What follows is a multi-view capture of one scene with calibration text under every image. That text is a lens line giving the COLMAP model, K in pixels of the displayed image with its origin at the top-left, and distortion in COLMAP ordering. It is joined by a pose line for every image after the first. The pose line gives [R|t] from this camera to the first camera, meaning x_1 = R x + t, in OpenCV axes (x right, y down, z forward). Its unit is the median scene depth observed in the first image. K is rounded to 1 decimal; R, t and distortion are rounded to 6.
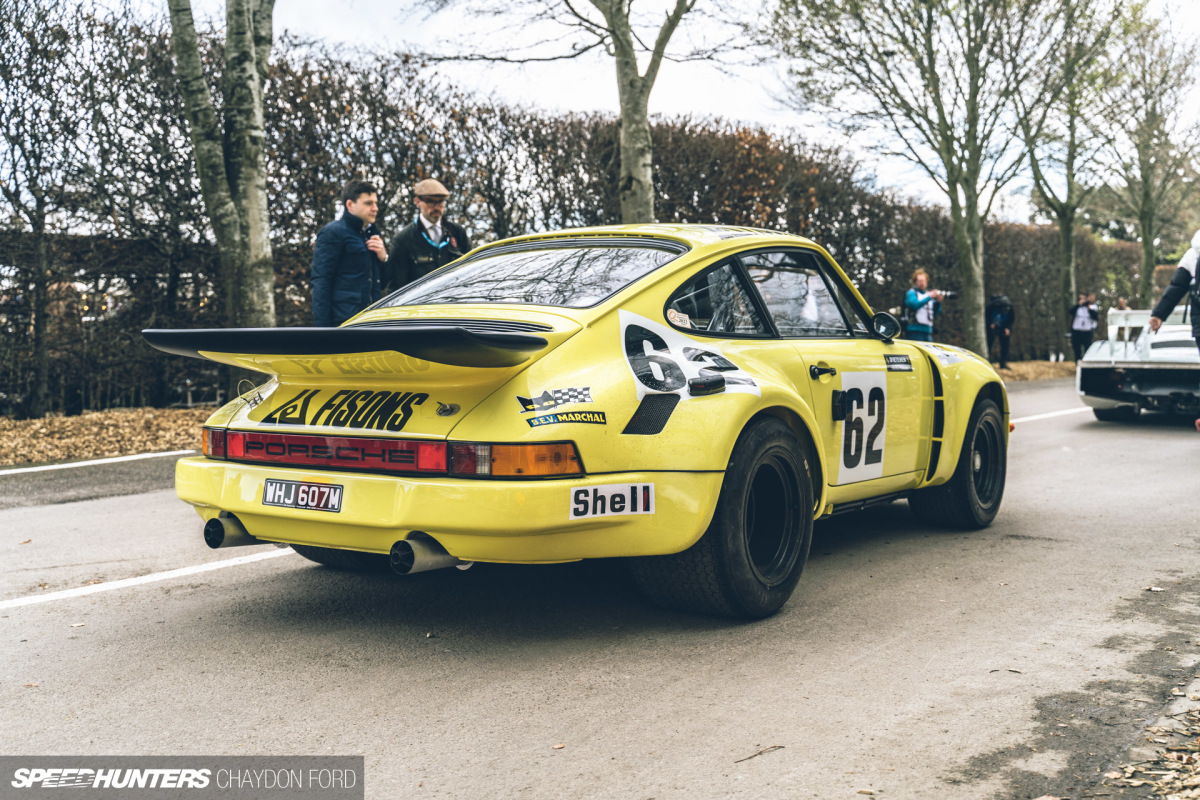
lens RADIAL K [[1345.1, 0, 600.0], [0, 1345.1, 400.0], [0, 0, 1]] dist [0.002898, 0.001998]
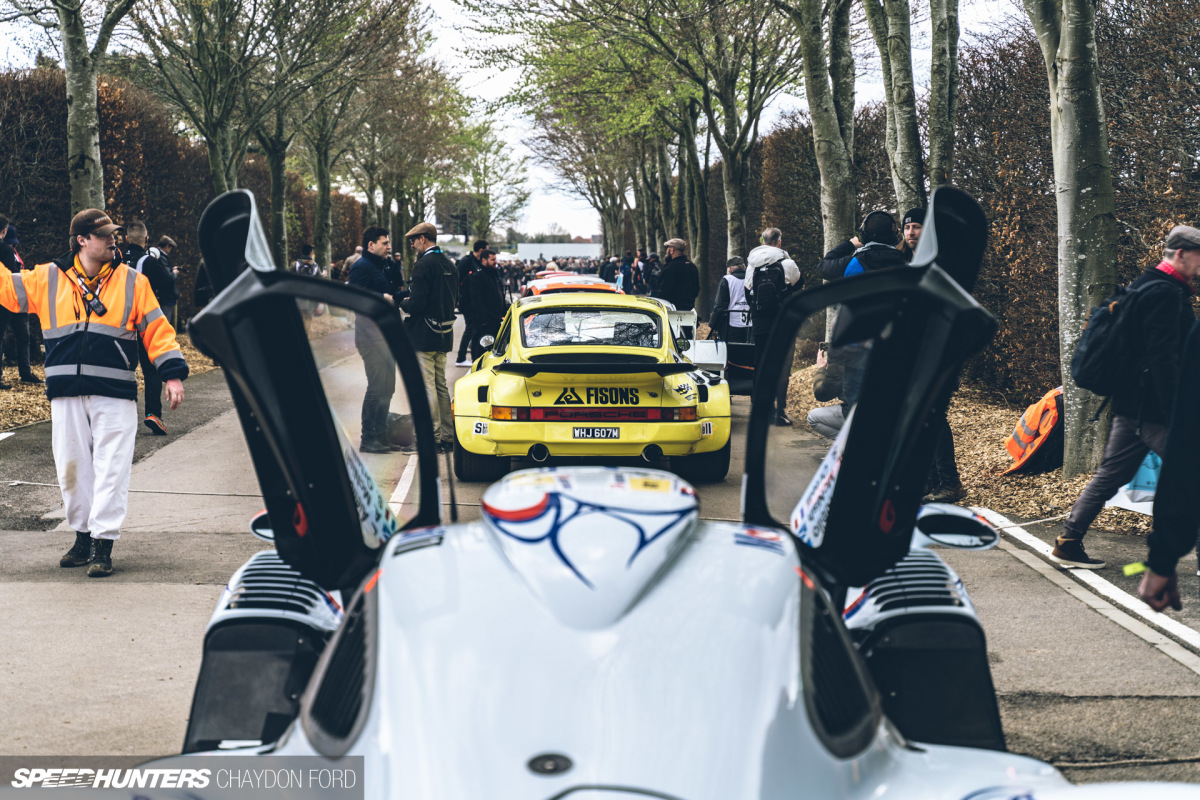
lens RADIAL K [[2110.5, 0, 600.0], [0, 2110.5, 400.0], [0, 0, 1]] dist [0.004151, 0.013136]
pose [[0.799595, -0.035358, 0.599498, -2.443036], [0.018883, 0.999252, 0.033750, -0.112304], [-0.600243, -0.015666, 0.799665, -1.970758]]
